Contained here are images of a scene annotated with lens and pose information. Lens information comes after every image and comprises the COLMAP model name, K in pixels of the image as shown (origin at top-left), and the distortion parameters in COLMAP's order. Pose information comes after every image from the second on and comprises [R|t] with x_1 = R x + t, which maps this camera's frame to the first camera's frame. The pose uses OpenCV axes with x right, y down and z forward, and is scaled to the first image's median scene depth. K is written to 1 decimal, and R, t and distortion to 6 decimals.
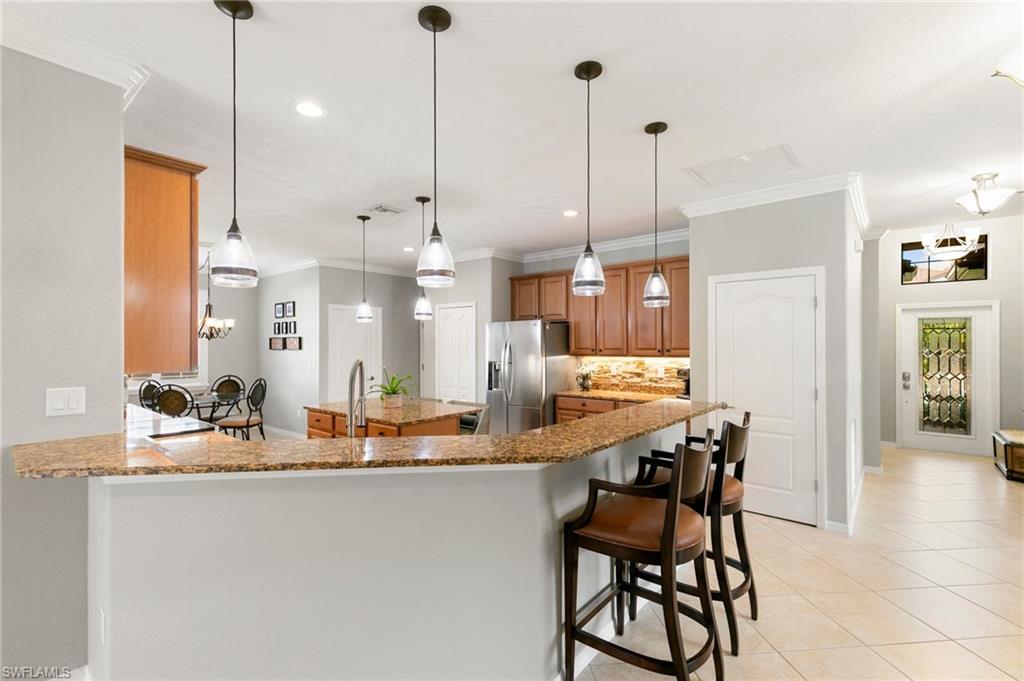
lens RADIAL K [[459.0, 0, 512.0], [0, 459.0, 340.5], [0, 0, 1]] dist [0.006993, -0.000237]
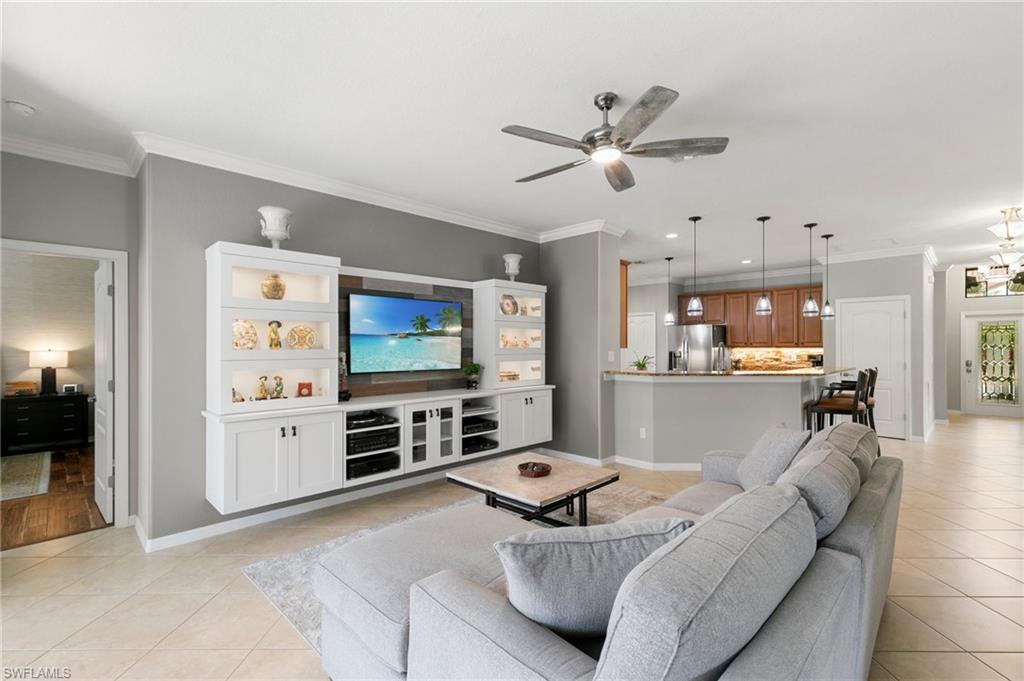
lens RADIAL K [[456.9, 0, 511.1], [0, 456.9, 343.4], [0, 0, 1]] dist [0.002596, 0.000233]
pose [[0.994892, 0.000751, -0.100942, -0.433692], [-0.000671, 0.999999, 0.000829, 0.018481], [0.100942, -0.000757, 0.994892, -0.587270]]
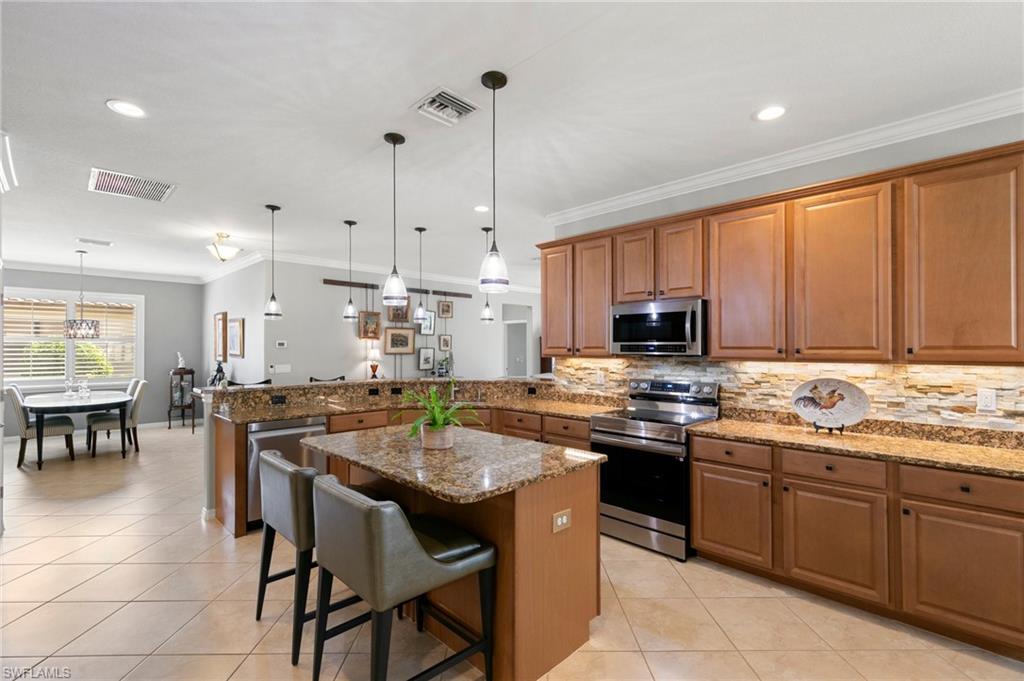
lens RADIAL K [[449.2, 0, 527.9], [0, 449.2, 347.4], [0, 0, 1]] dist [-0.015676, -0.000084]
pose [[-0.998286, 0.005071, 0.058301, -0.305645], [0.004684, 0.999966, -0.006769, 0.017227], [-0.058334, -0.006484, -0.998276, 1.151077]]
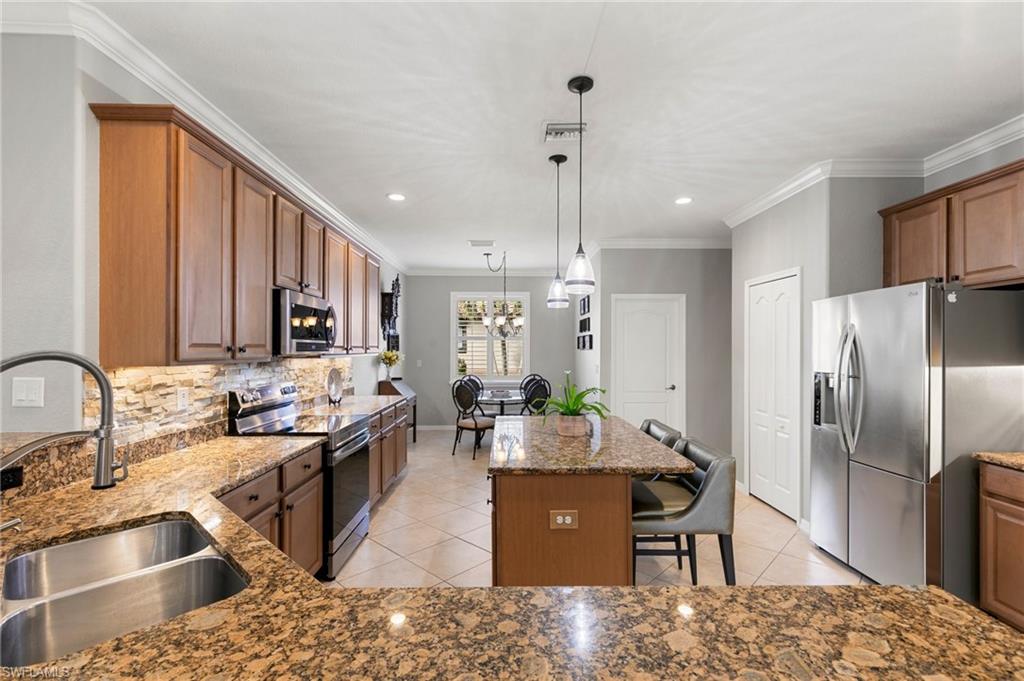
lens RADIAL K [[461.4, 0, 512.9], [0, 461.4, 346.8], [0, 0, 1]] dist [0.006141, -0.000024]
pose [[0.654053, 0.003181, -0.756442, 0.130673], [0.001948, 0.999981, 0.005889, 0.012350], [0.756446, -0.005325, 0.654034, 0.382272]]
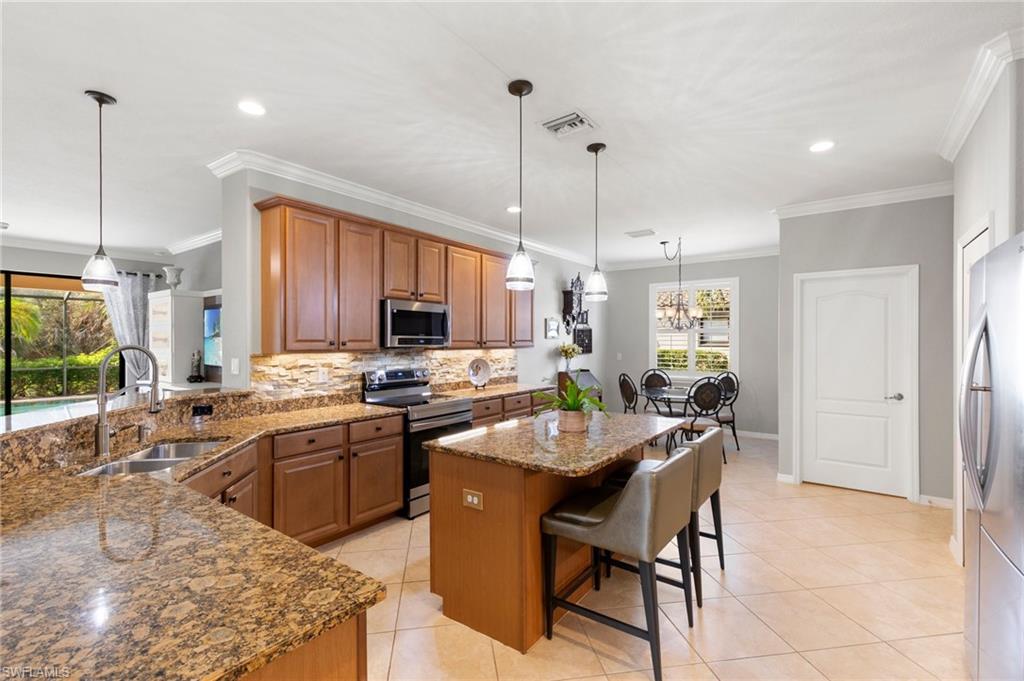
lens RADIAL K [[459.0, 0, 512.0], [0, 459.0, 340.5], [0, 0, 1]] dist [0.006993, -0.000237]
pose [[0.061811, 0.004010, -0.998080, 0.276320], [0.007808, 0.999959, 0.004501, 0.011945], [0.998057, -0.008071, 0.061777, 0.653387]]
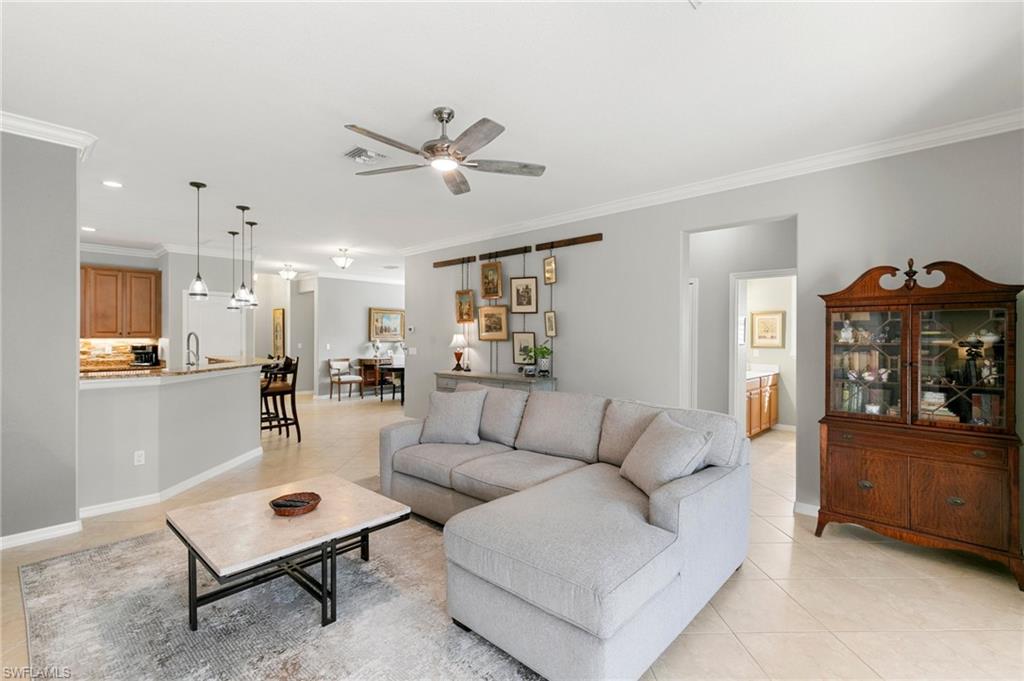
lens RADIAL K [[456.9, 0, 511.1], [0, 456.9, 343.4], [0, 0, 1]] dist [0.002596, 0.000233]
pose [[0.056260, -0.008847, 0.998377, -0.873639], [-0.011003, 0.999895, 0.009480, 0.022407], [-0.998356, -0.011519, 0.056156, -0.238103]]
